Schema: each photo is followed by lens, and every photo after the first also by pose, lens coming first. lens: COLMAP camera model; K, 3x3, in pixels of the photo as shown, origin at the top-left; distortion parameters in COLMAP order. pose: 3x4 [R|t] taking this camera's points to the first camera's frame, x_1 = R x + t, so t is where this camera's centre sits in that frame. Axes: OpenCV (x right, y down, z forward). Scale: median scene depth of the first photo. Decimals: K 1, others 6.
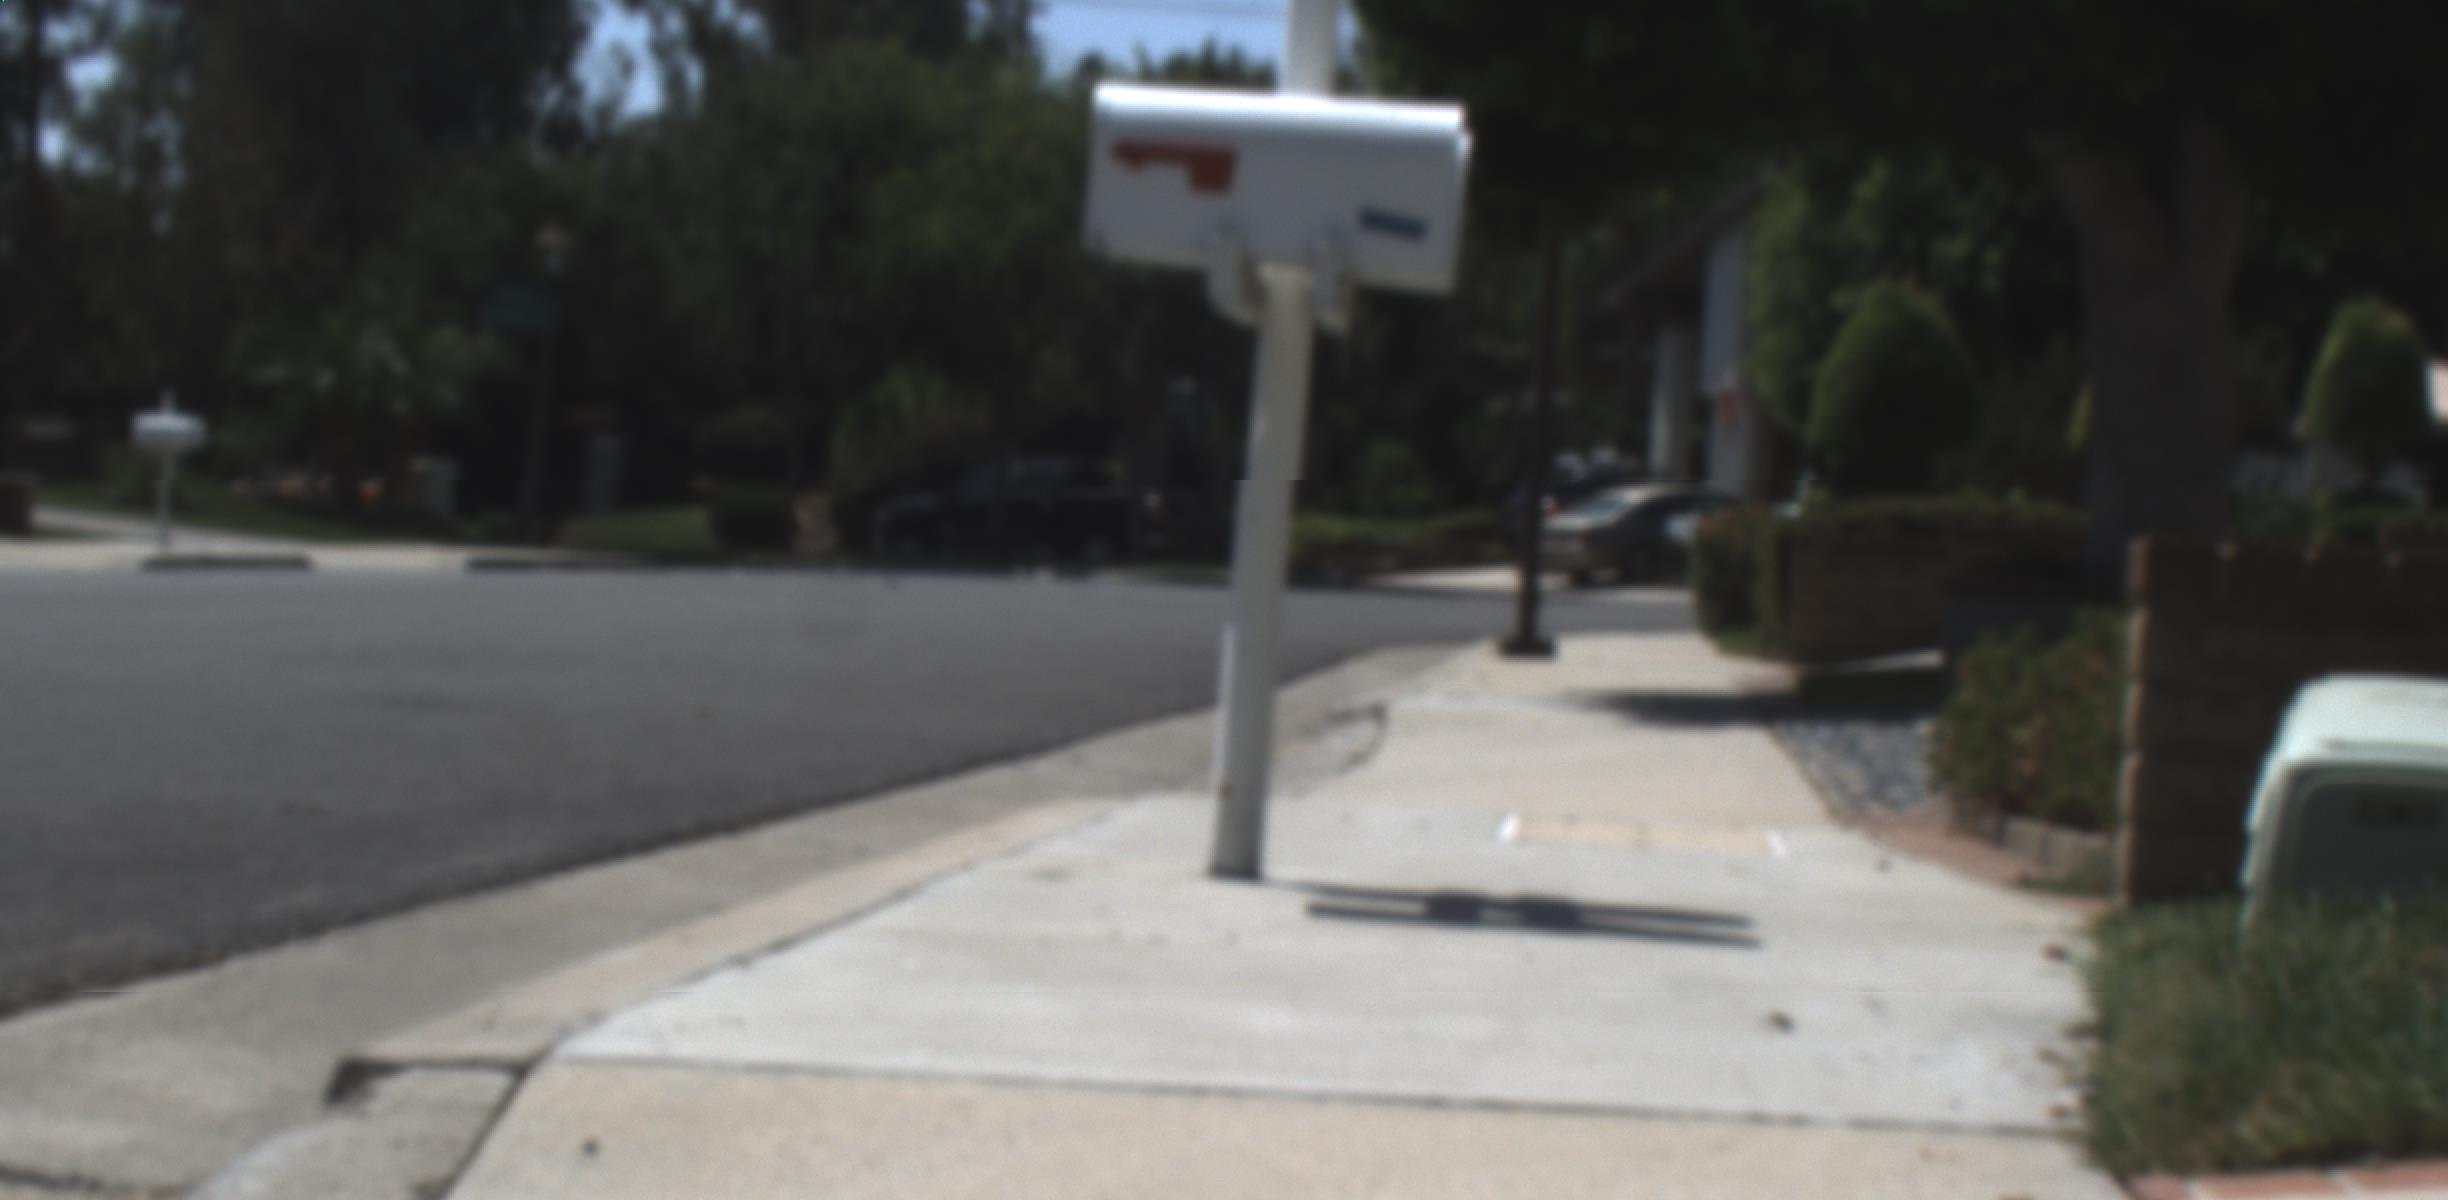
lens RADIAL K [[4834.9, 0, 1222.9], [0, 4834.9, 603.6], [0, 0, 1]] dist [-0.062190, 0.349152]
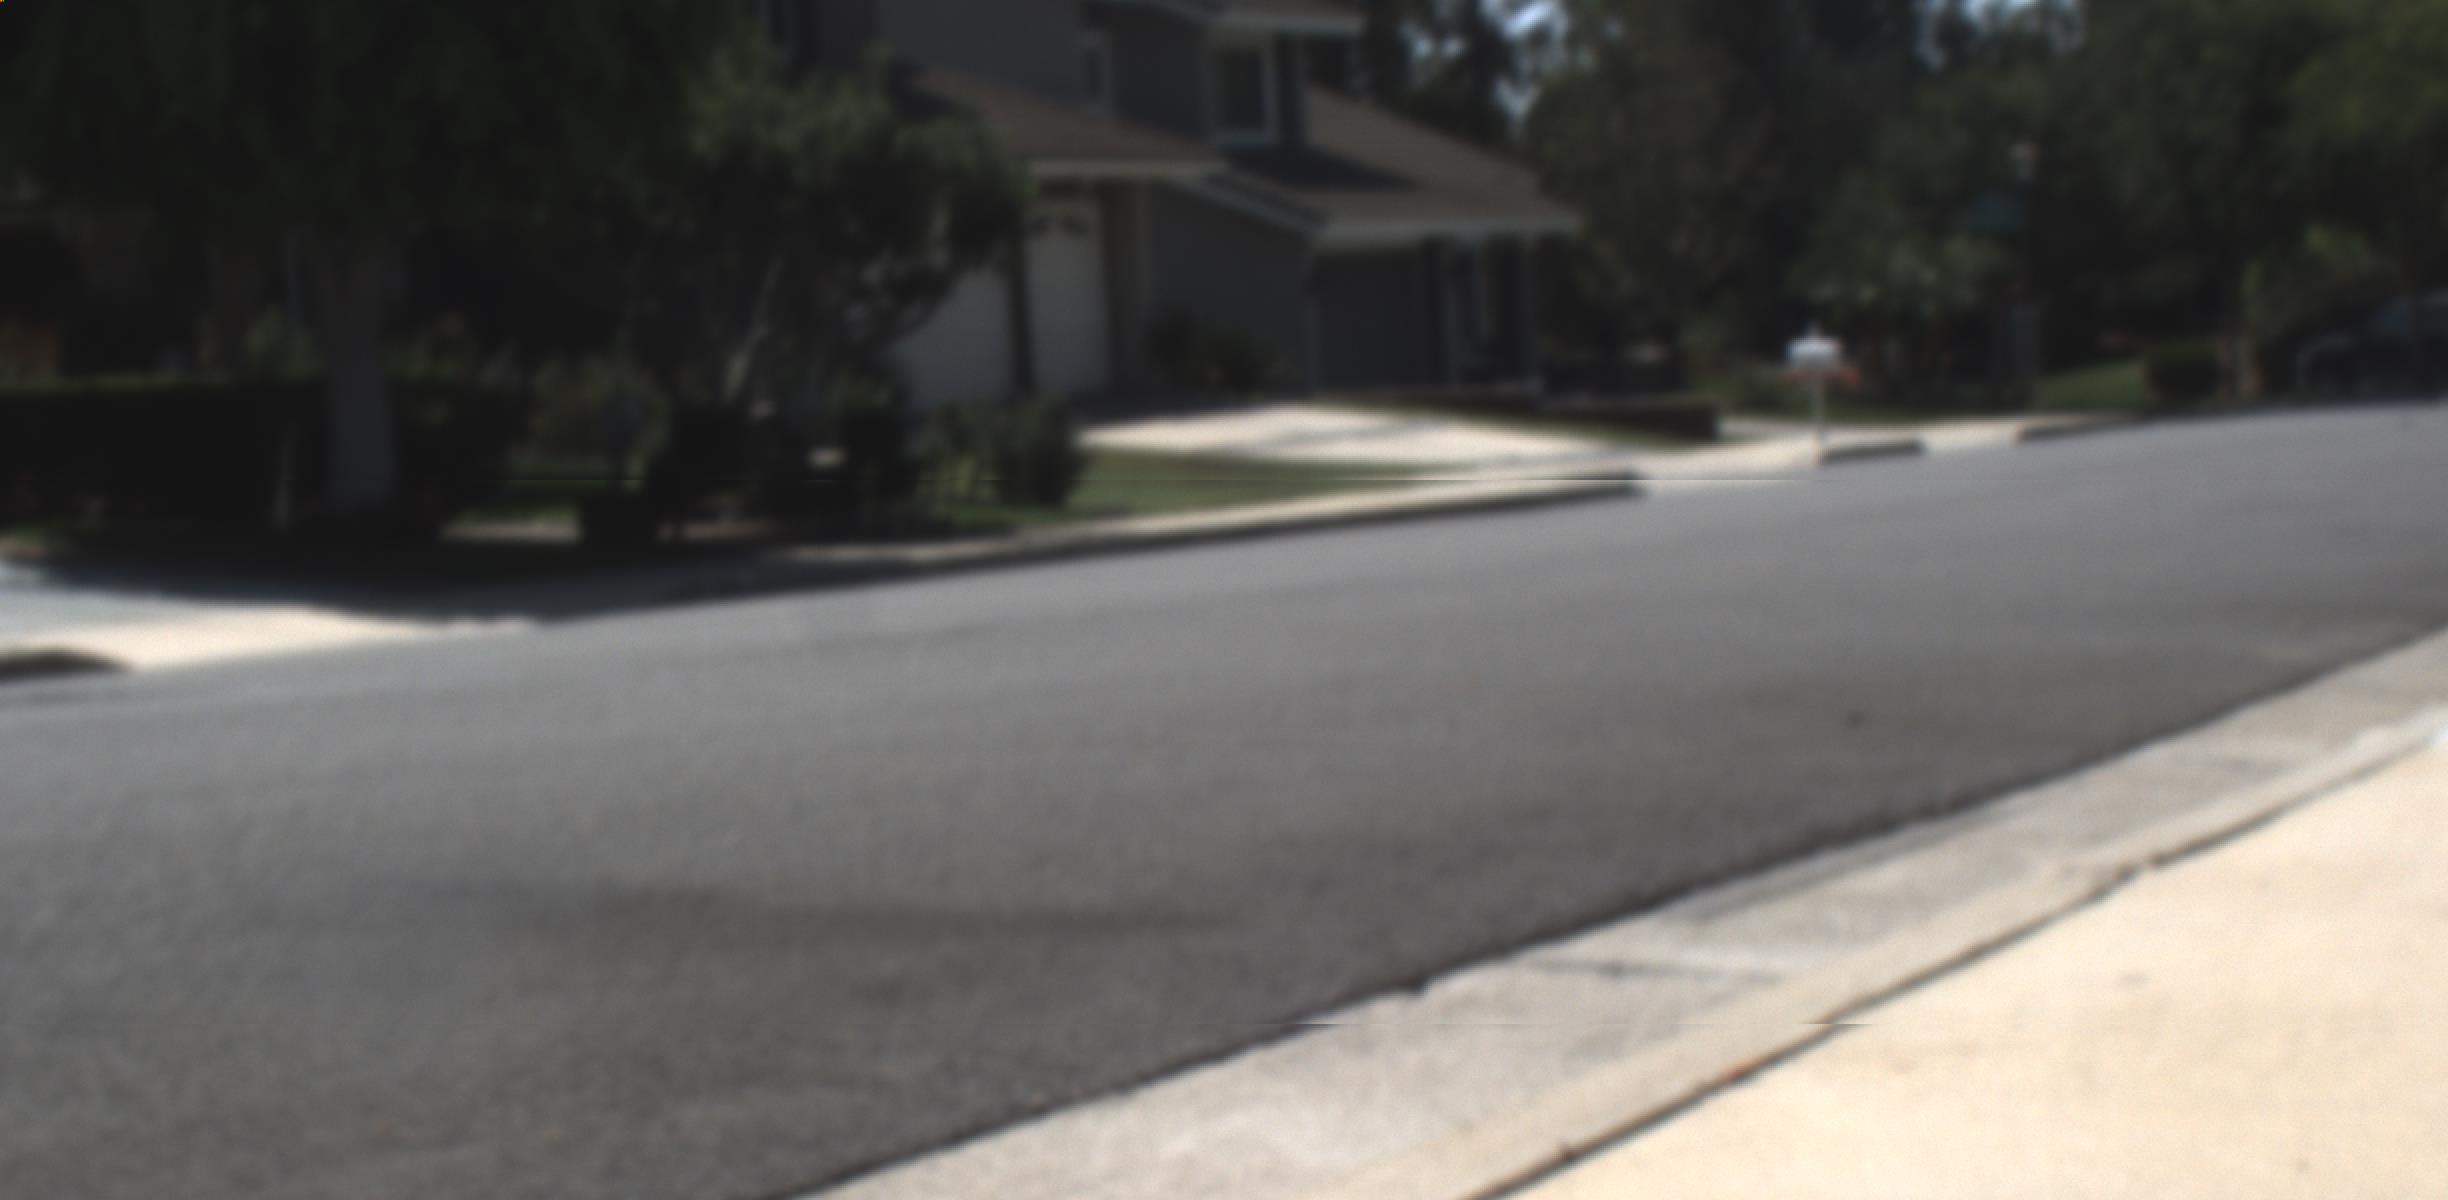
lens RADIAL K [[4932.2, 0, 1226.3], [0, 4932.2, 598.2], [0, 0, 1]] dist [-0.043220, 0.323630]
pose [[0.960099, -0.077768, -0.268631, -0.009761], [0.085111, 0.996246, 0.015781, -0.002188], [0.266396, -0.038015, 0.963114, -0.207298]]
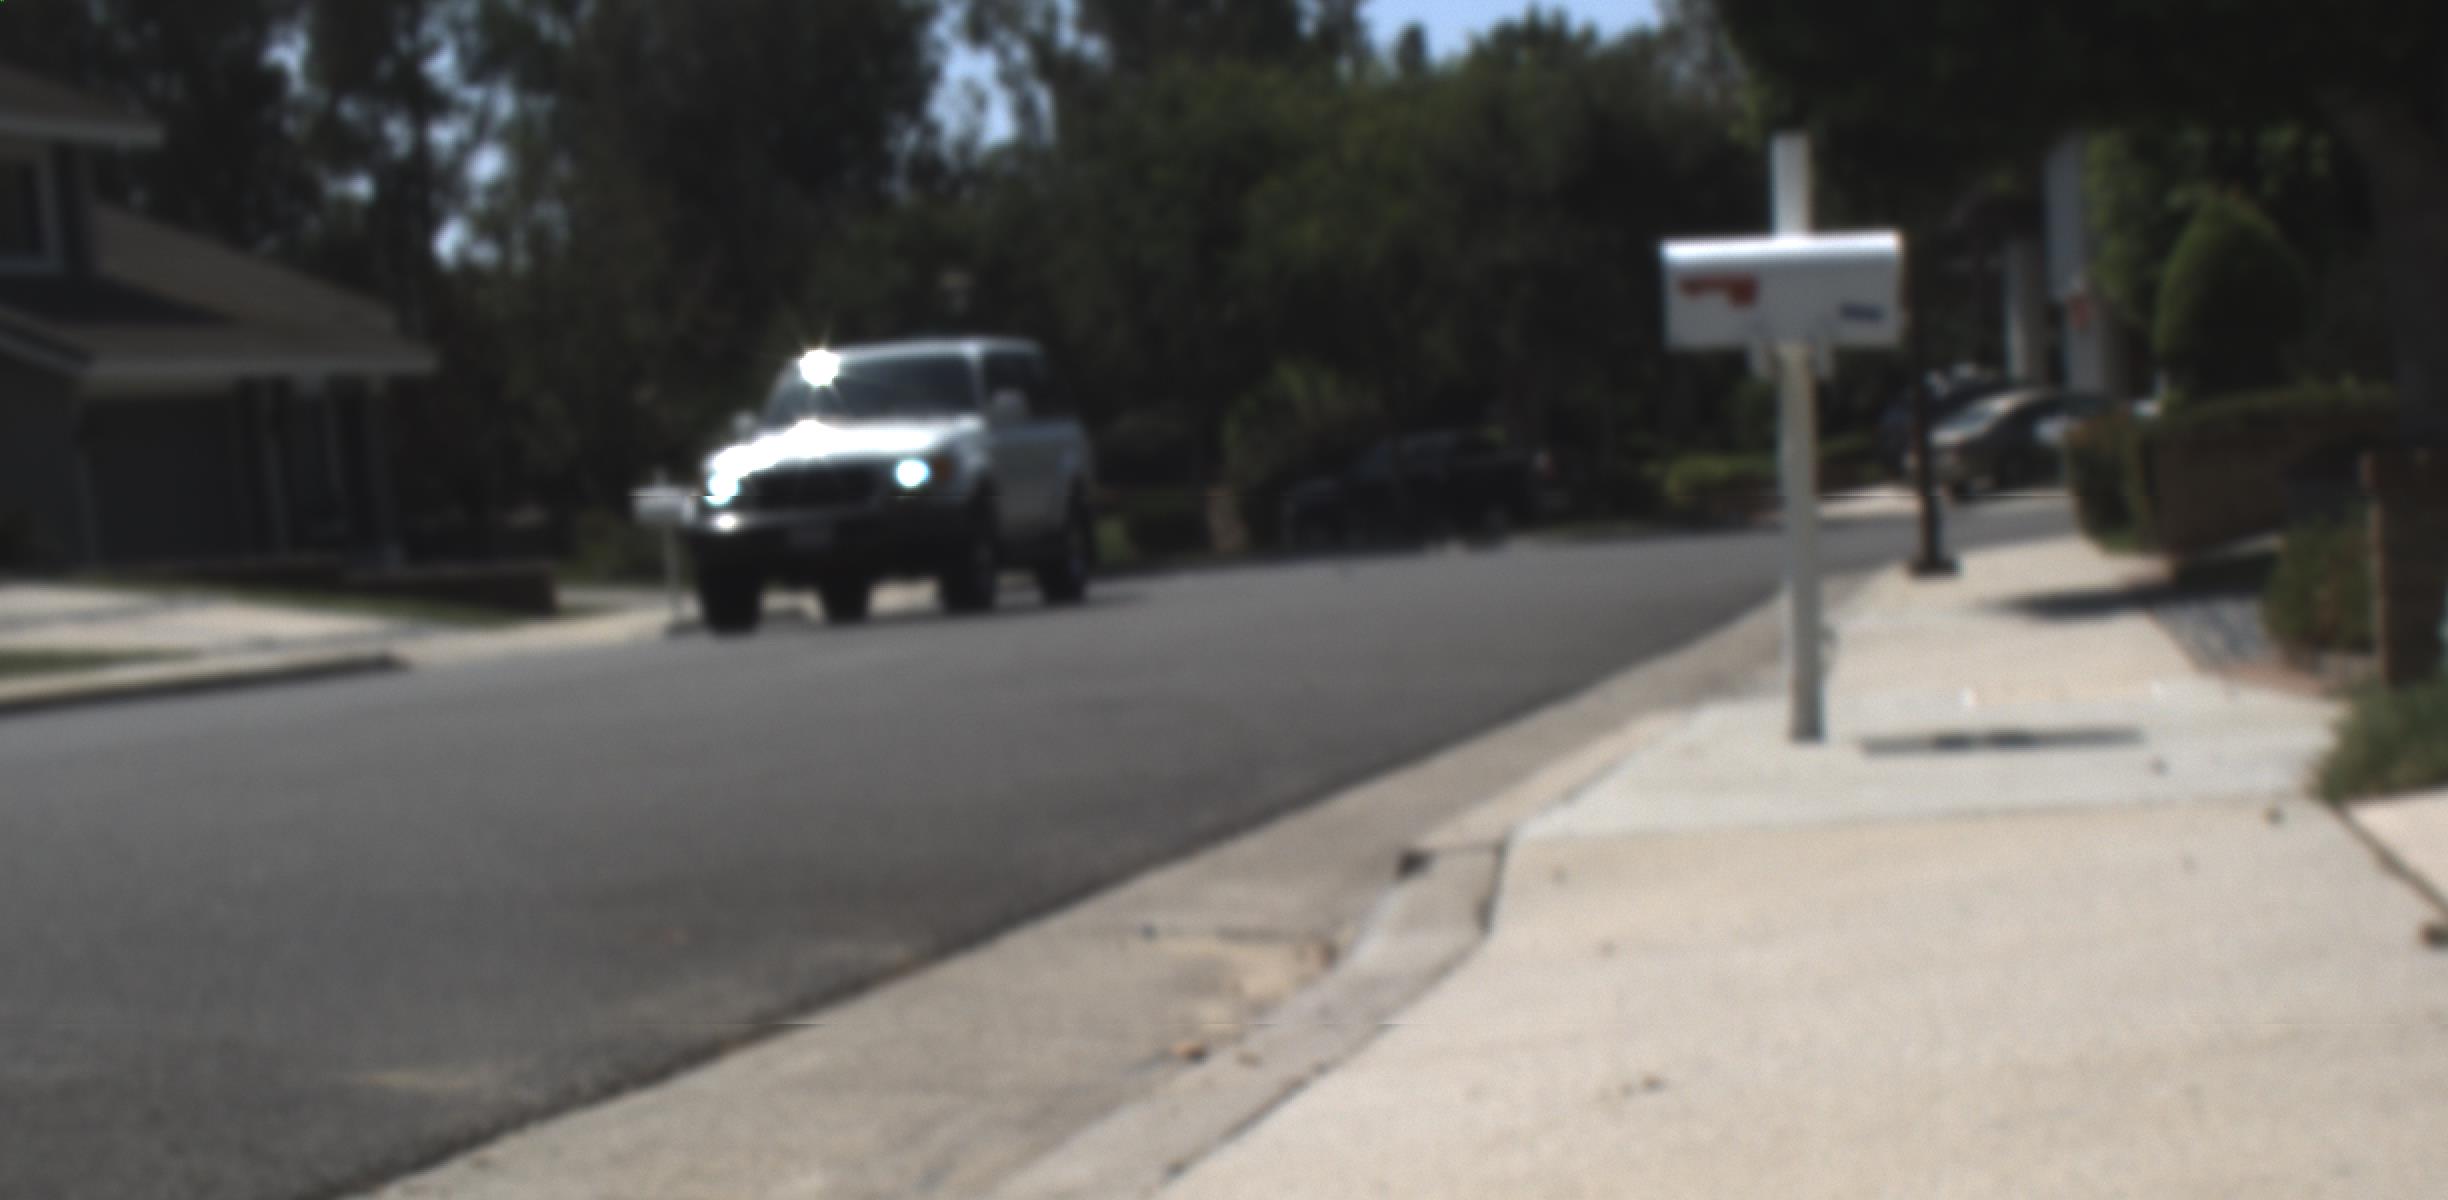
lens RADIAL K [[4834.9, 0, 1222.9], [0, 4834.9, 603.6], [0, 0, 1]] dist [-0.062190, 0.349152]
pose [[0.991054, -0.109139, -0.076819, -0.005932], [0.109662, 0.993966, 0.002608, -0.001169], [0.076071, -0.011009, 0.997042, -0.056541]]
